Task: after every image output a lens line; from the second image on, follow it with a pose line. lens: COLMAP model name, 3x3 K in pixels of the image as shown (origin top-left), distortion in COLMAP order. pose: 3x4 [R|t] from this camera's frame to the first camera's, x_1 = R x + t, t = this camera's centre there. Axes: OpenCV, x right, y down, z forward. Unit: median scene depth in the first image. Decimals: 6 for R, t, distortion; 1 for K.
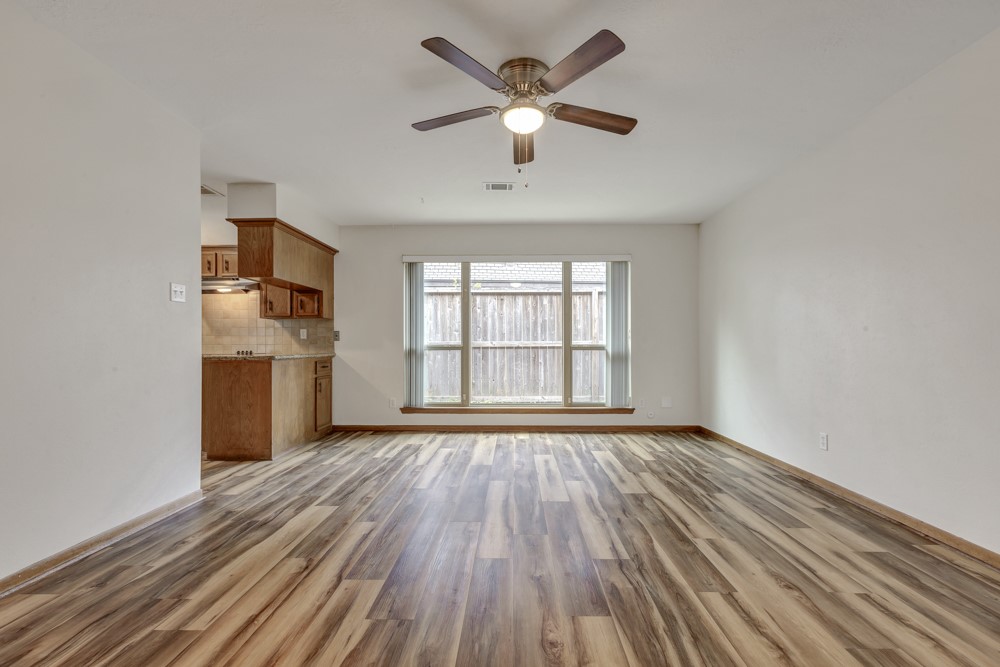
lens RADIAL K [[443.7, 0, 508.1], [0, 443.7, 341.4], [0, 0, 1]] dist [-0.000266, -0.000339]
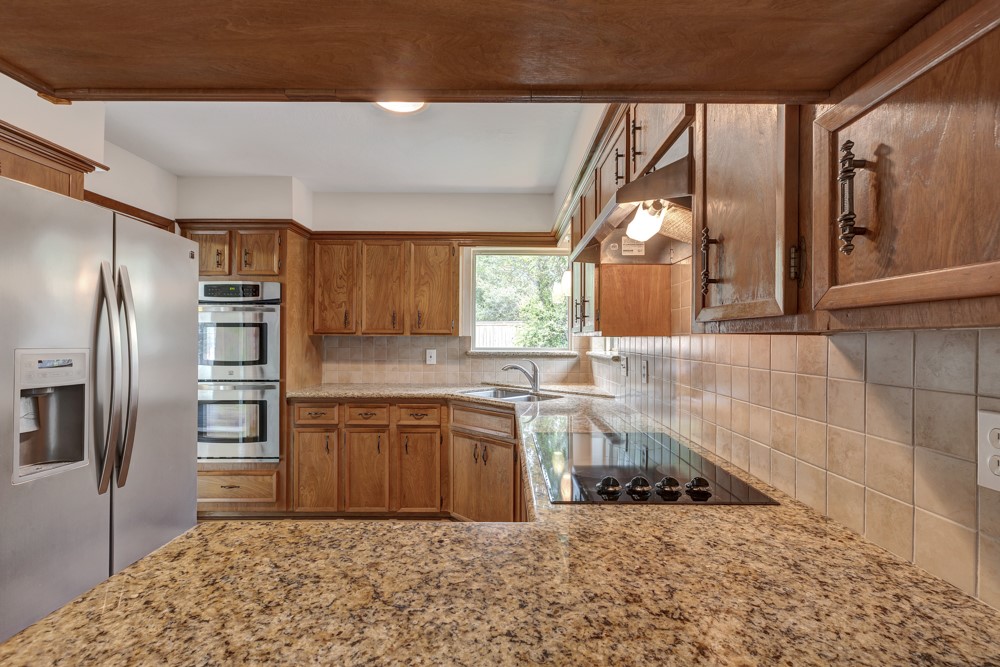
lens RADIAL K [[443.7, 0, 508.1], [0, 443.7, 341.4], [0, 0, 1]] dist [-0.000266, -0.000339]
pose [[0.017715, 0.012638, -0.999763, -0.458712], [0.002387, 0.999917, 0.012683, -0.065349], [0.999840, -0.002612, 0.017684, 1.151432]]
